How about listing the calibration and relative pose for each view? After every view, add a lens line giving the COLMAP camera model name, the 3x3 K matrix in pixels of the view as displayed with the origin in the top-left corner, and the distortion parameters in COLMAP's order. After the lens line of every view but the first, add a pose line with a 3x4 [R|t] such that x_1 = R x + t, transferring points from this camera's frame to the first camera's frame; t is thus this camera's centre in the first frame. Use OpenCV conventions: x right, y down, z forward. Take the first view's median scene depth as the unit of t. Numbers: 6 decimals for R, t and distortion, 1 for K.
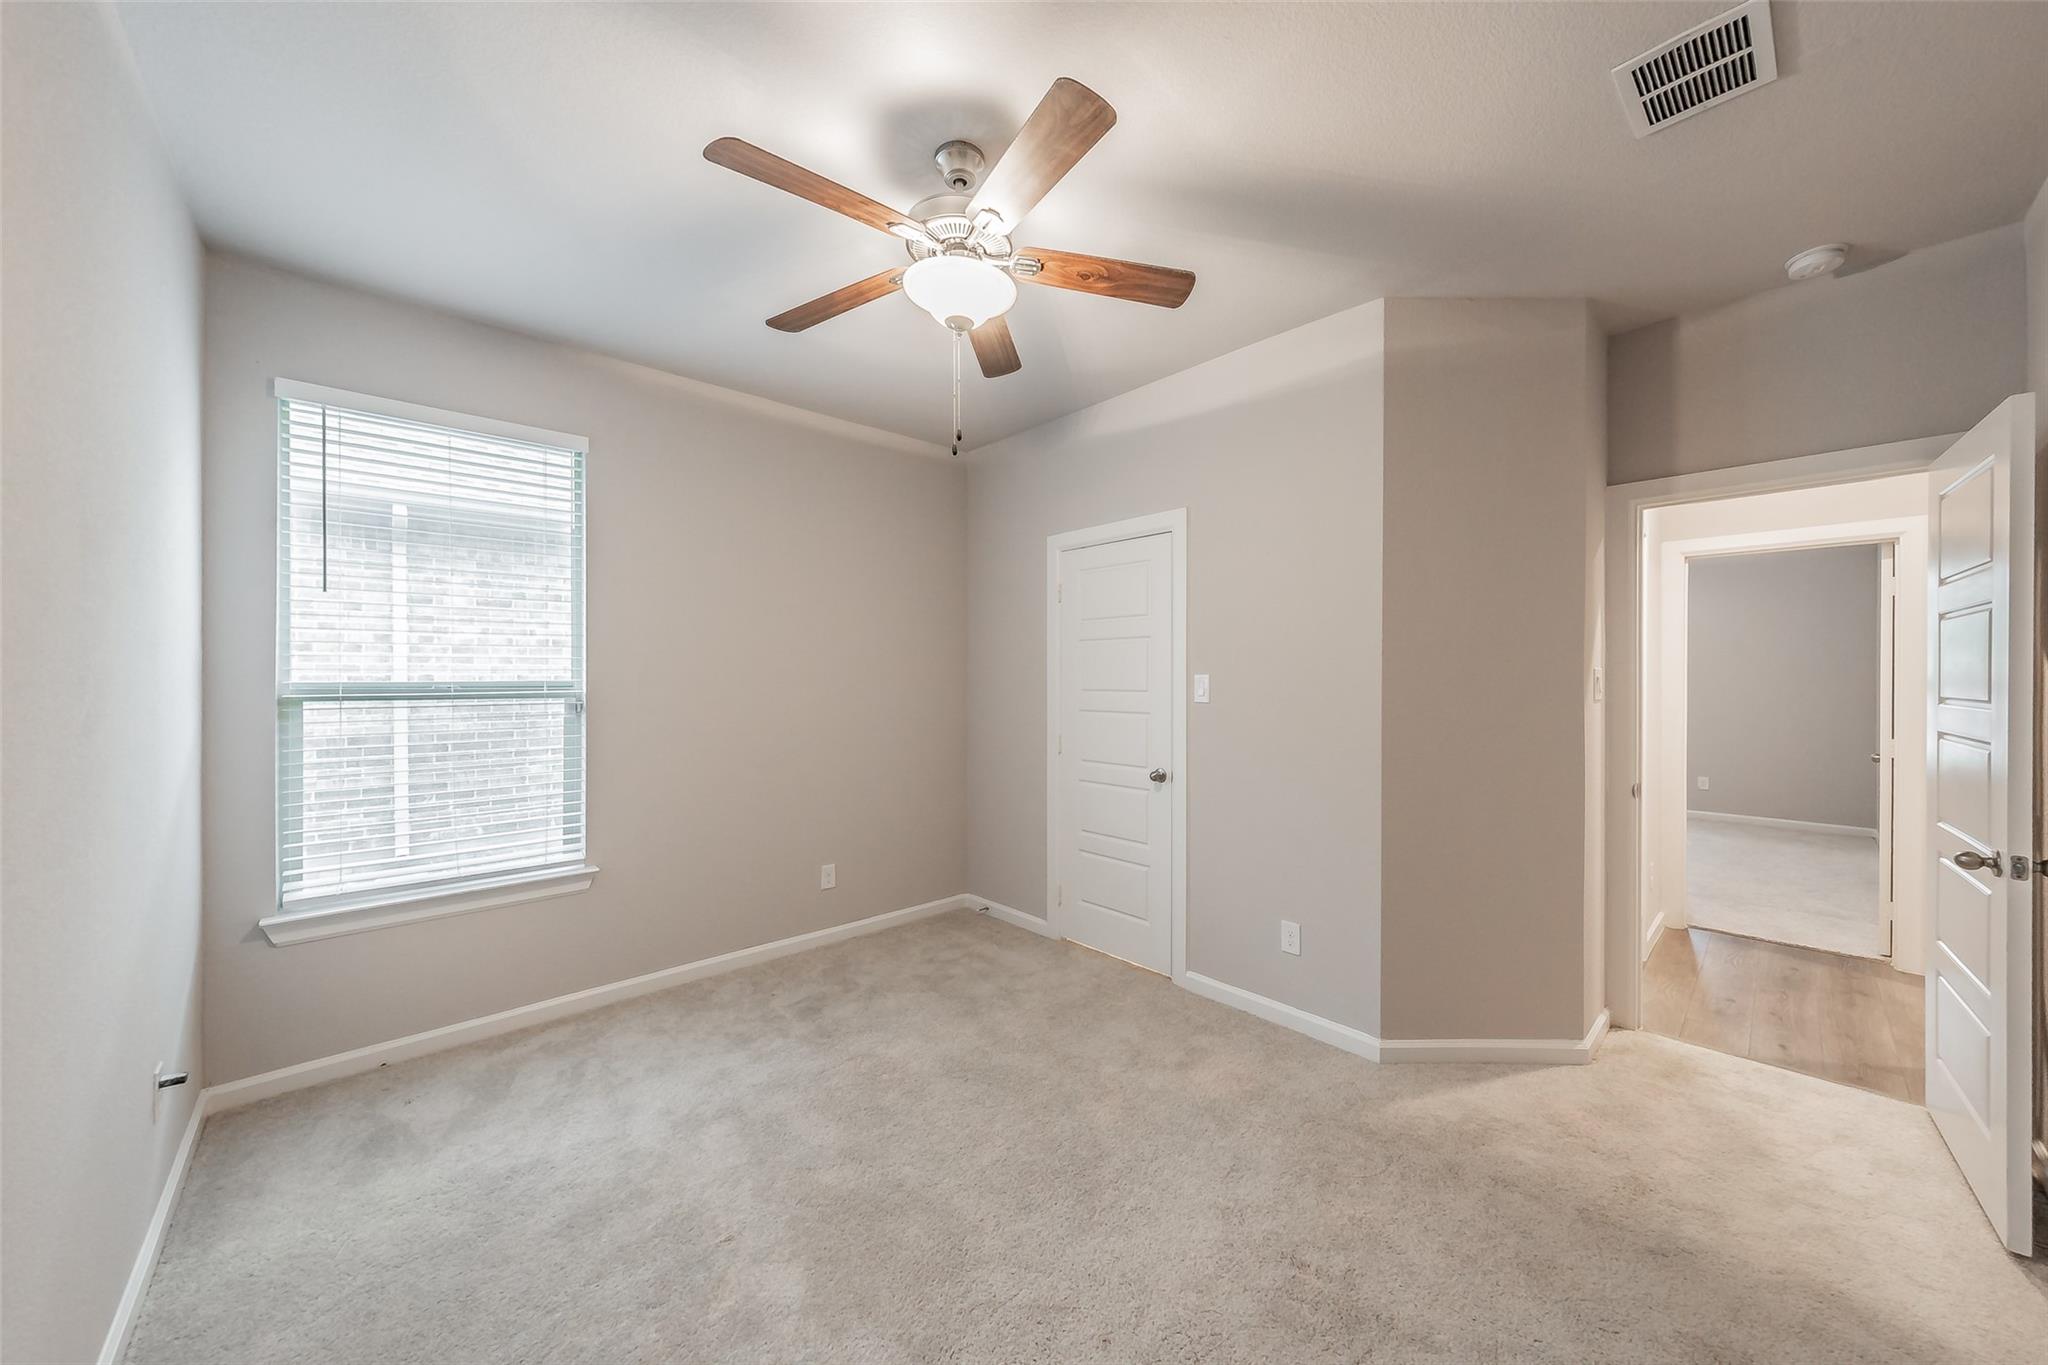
lens RADIAL K [[714.5, 0, 1011.6], [0, 714.5, 682.3], [0, 0, 1]] dist [0.000431, 0.000088]
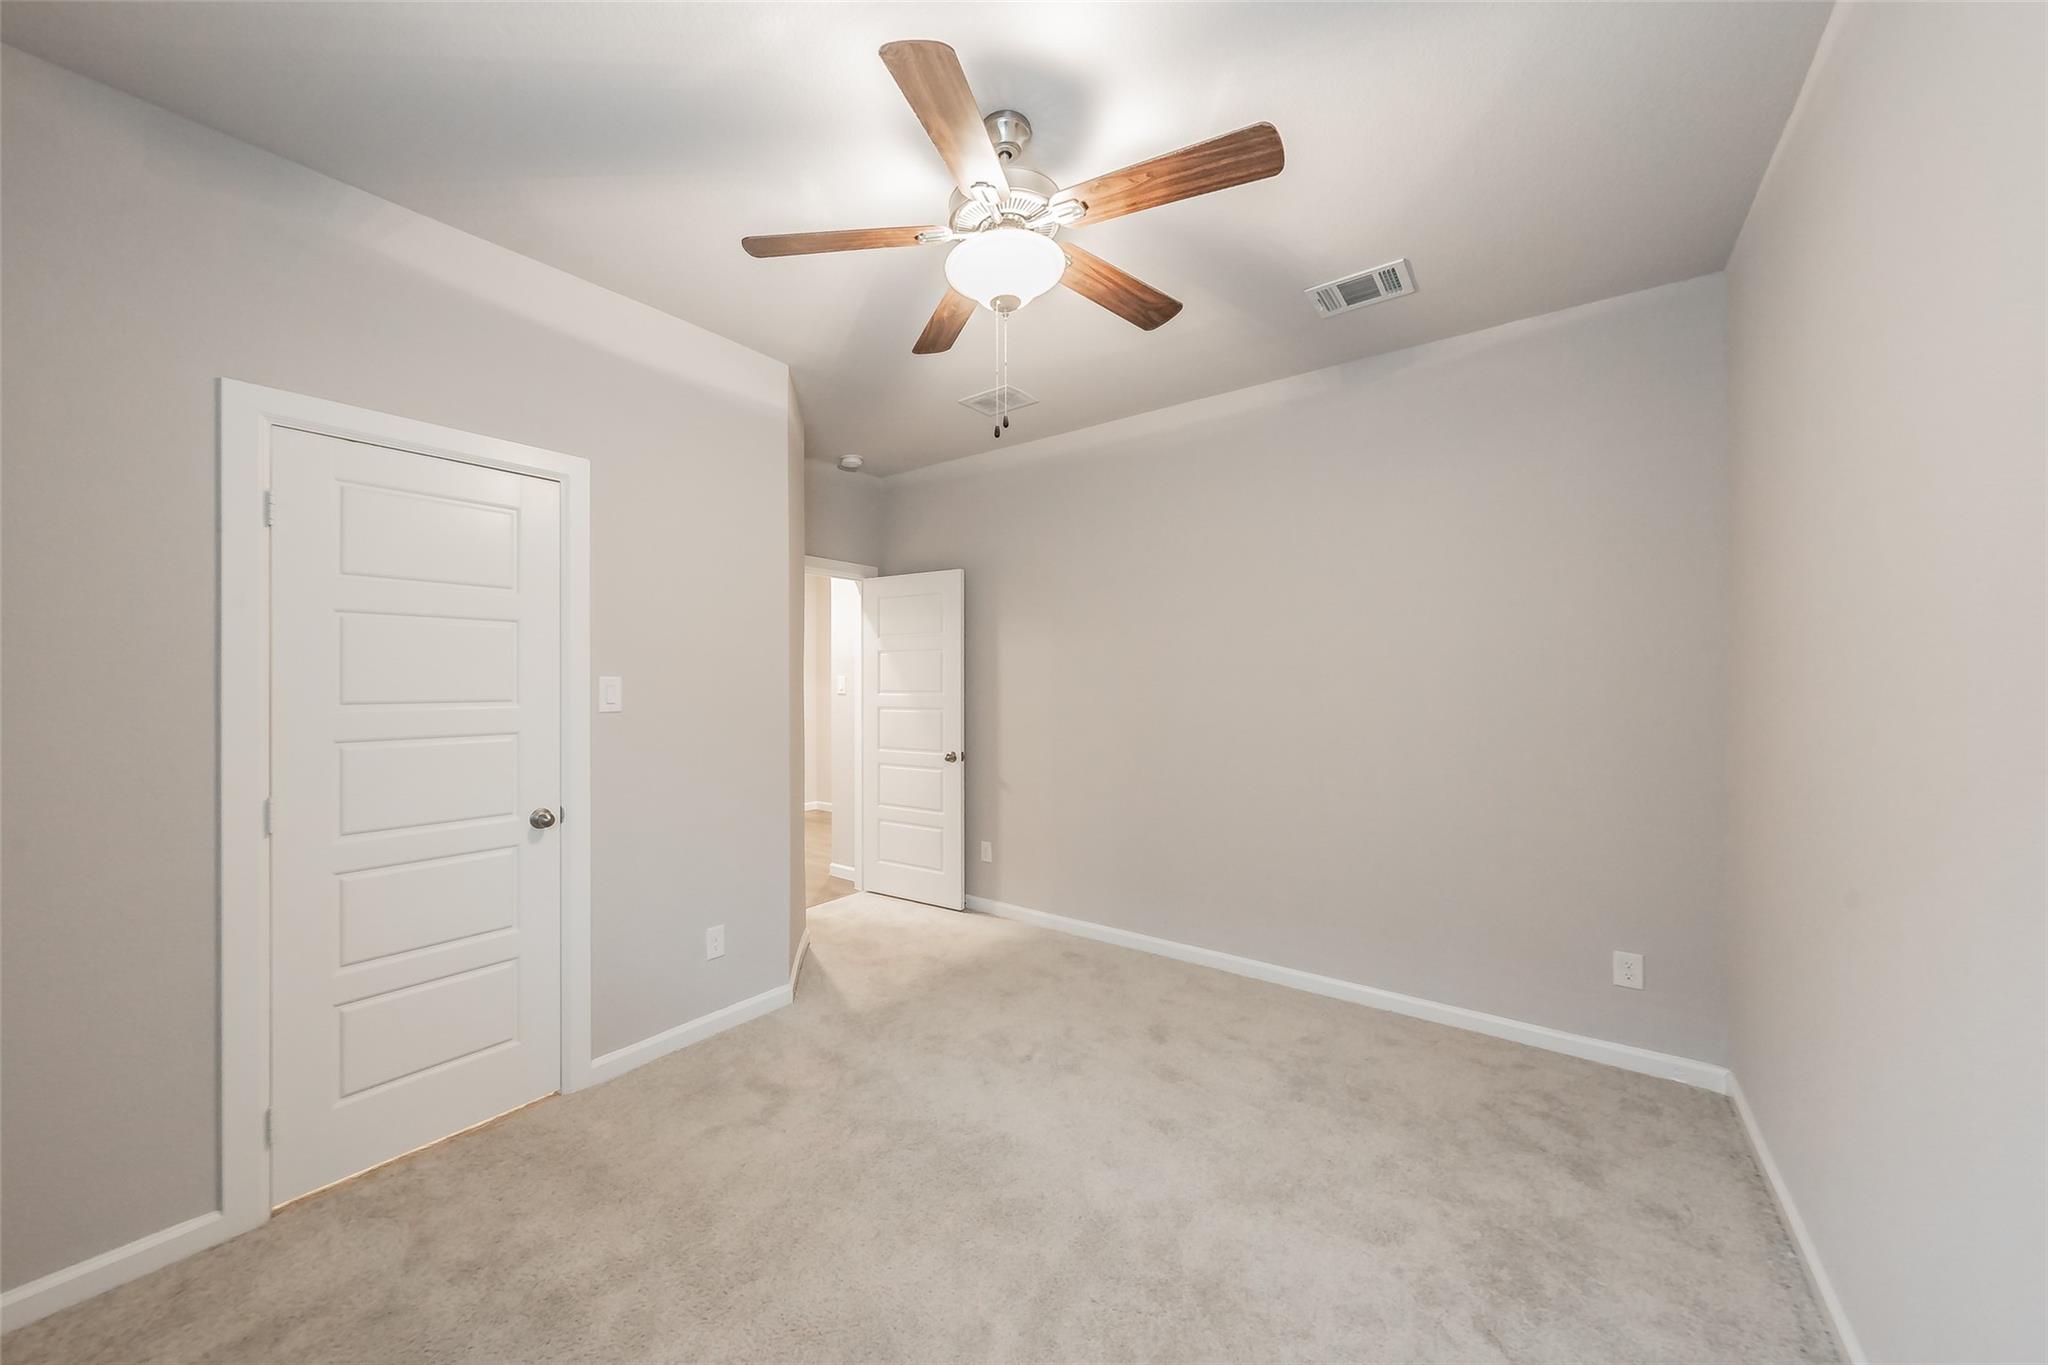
lens RADIAL K [[714.5, 0, 1011.6], [0, 714.5, 682.3], [0, 0, 1]] dist [0.000431, 0.000088]
pose [[-0.179021, -0.000299, 0.983845, -0.600444], [0.008605, 0.999961, 0.001870, -0.002248], [-0.983808, 0.008801, -0.179011, 0.698242]]
